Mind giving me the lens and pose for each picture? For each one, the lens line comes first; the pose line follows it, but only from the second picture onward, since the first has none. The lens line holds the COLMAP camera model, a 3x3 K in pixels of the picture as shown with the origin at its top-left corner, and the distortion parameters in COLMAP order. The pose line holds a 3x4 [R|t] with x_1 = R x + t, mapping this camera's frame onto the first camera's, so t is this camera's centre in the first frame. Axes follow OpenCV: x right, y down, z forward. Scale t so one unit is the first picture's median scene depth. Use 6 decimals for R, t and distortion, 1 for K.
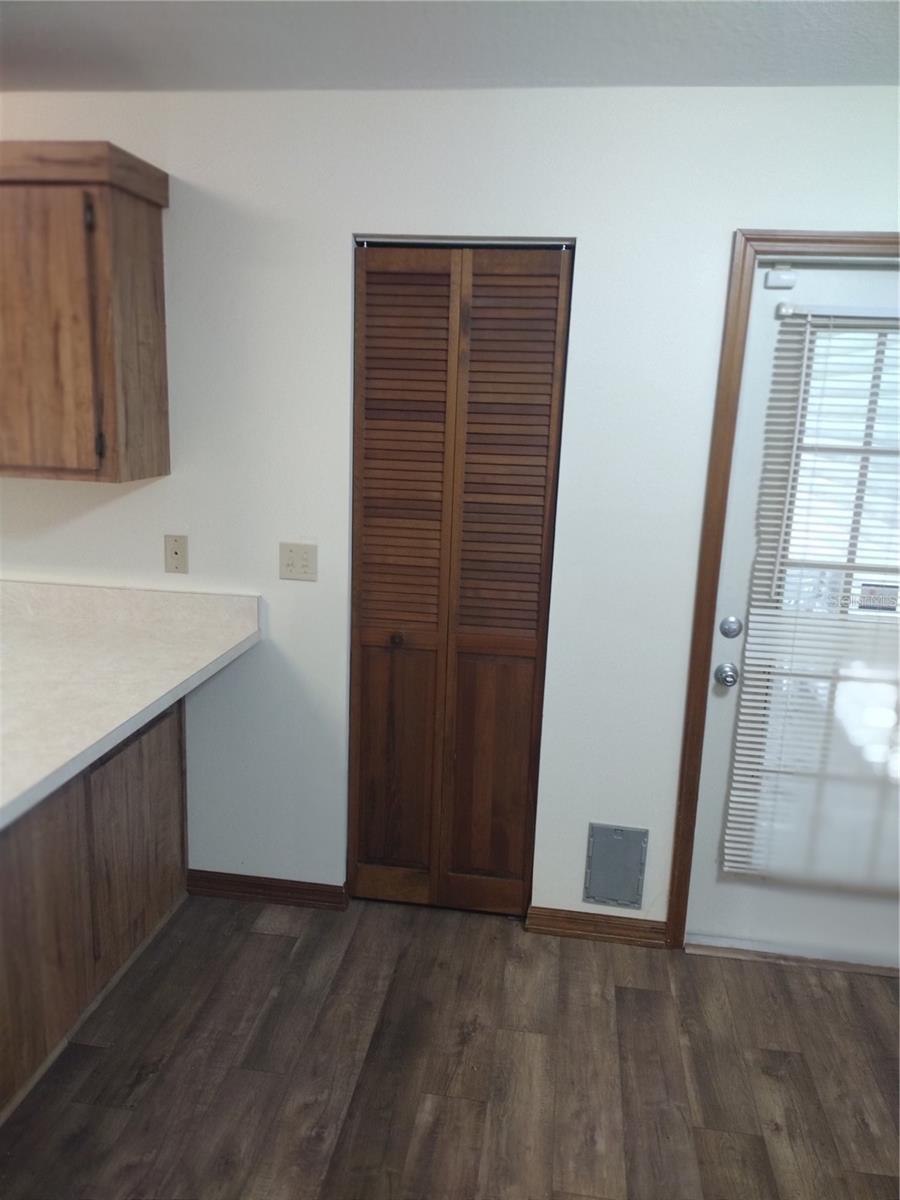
lens RADIAL K [[897.6, 0, 452.4], [0, 897.6, 592.0], [0, 0, 1]] dist [0.056266, -0.069456]
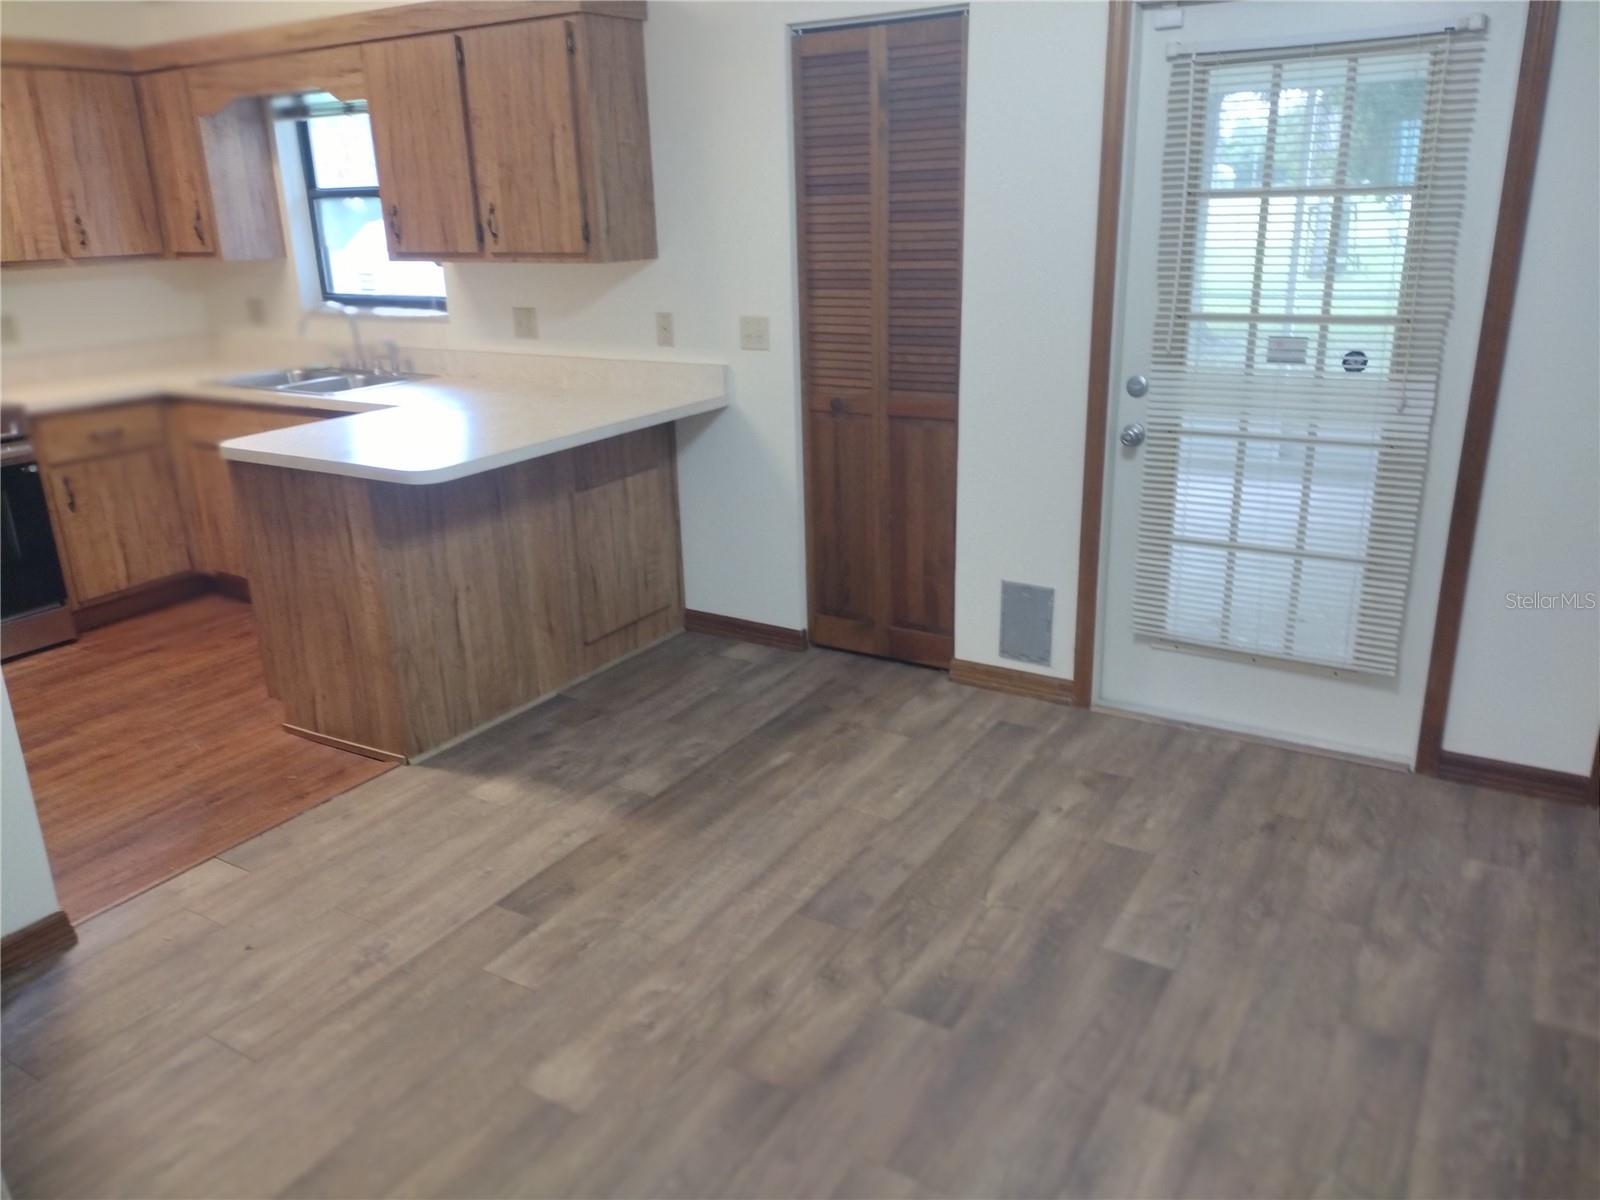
lens RADIAL K [[1196.8, 0, 788.7], [0, 1196.8, 597.1], [0, 0, 1]] dist [0.056266, -0.069456]
pose [[0.910331, 0.066338, -0.408529, 0.526129], [-0.022973, 0.993648, 0.110160, 0.134911], [0.413242, -0.090897, 0.906073, -0.392044]]
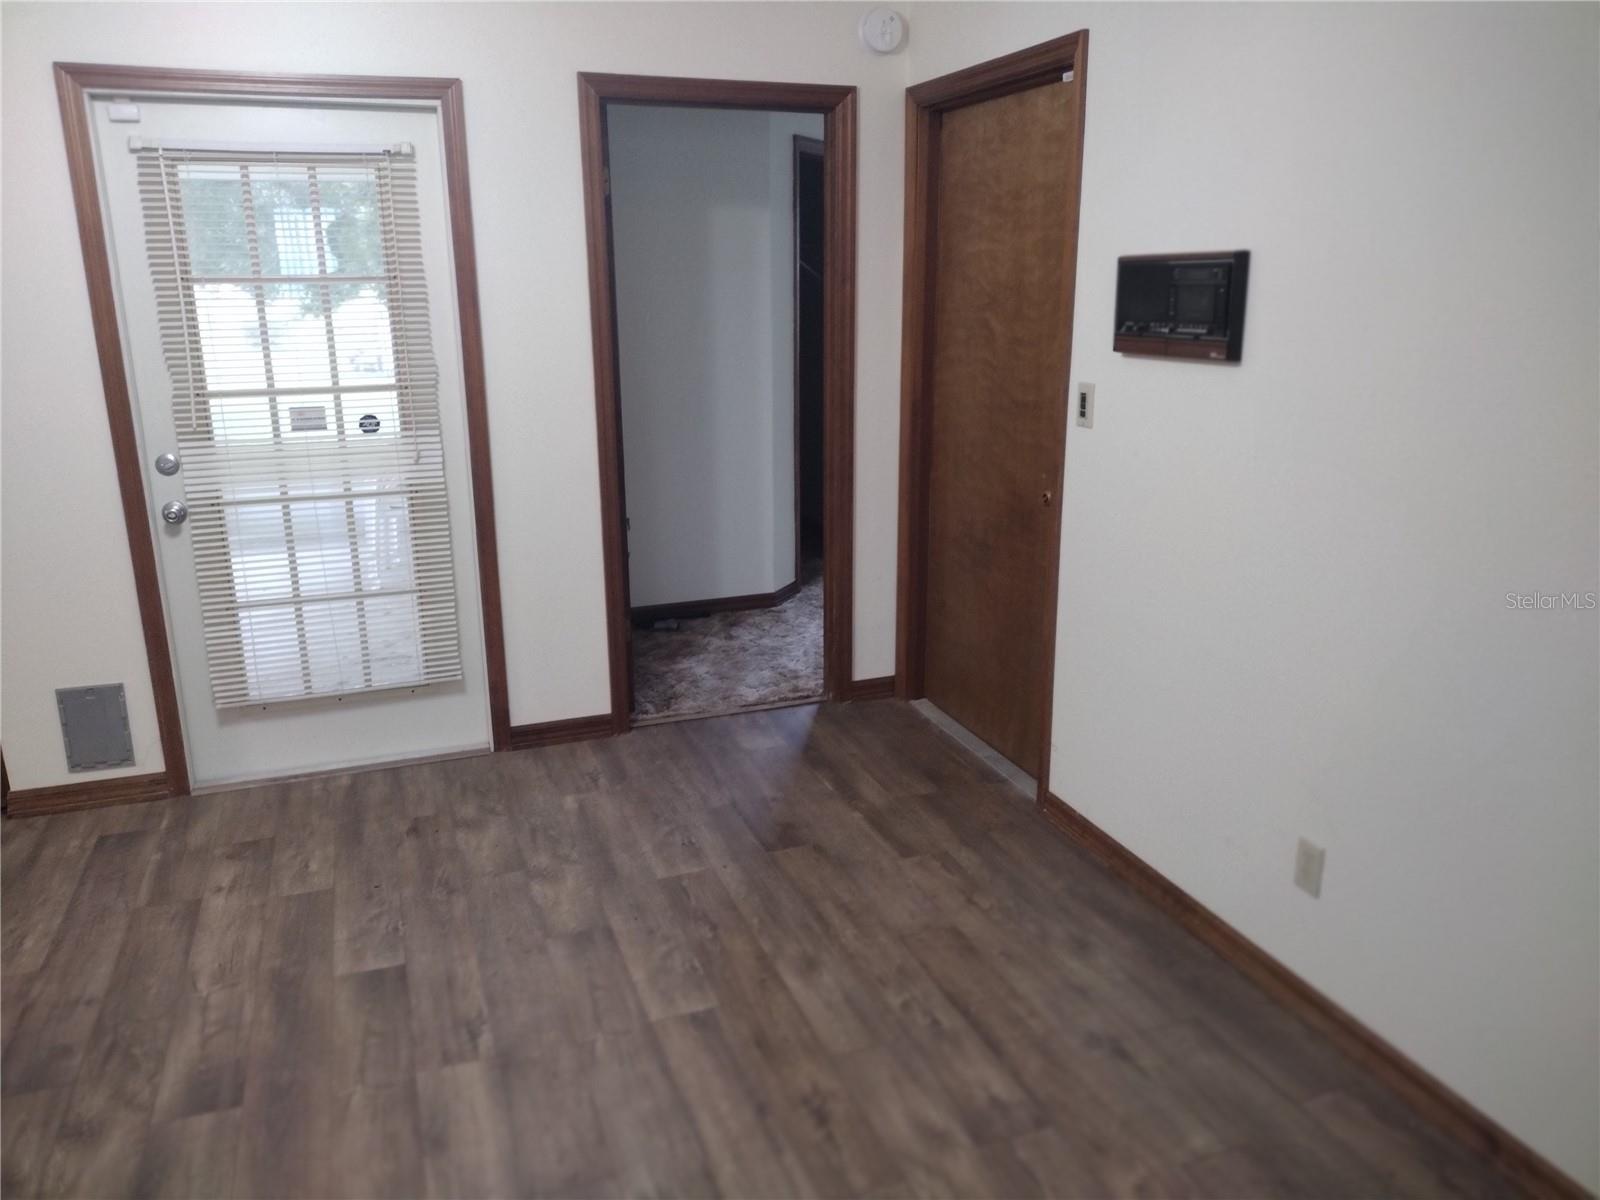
lens RADIAL K [[1196.8, 0, 799.4], [0, 1196.8, 594.4], [0, 0, 1]] dist [0.056266, -0.069456]
pose [[0.885736, -0.167139, 0.433055, 0.330349], [0.139995, 0.985672, 0.094089, 0.155035], [-0.442576, -0.022712, 0.896443, -0.527556]]
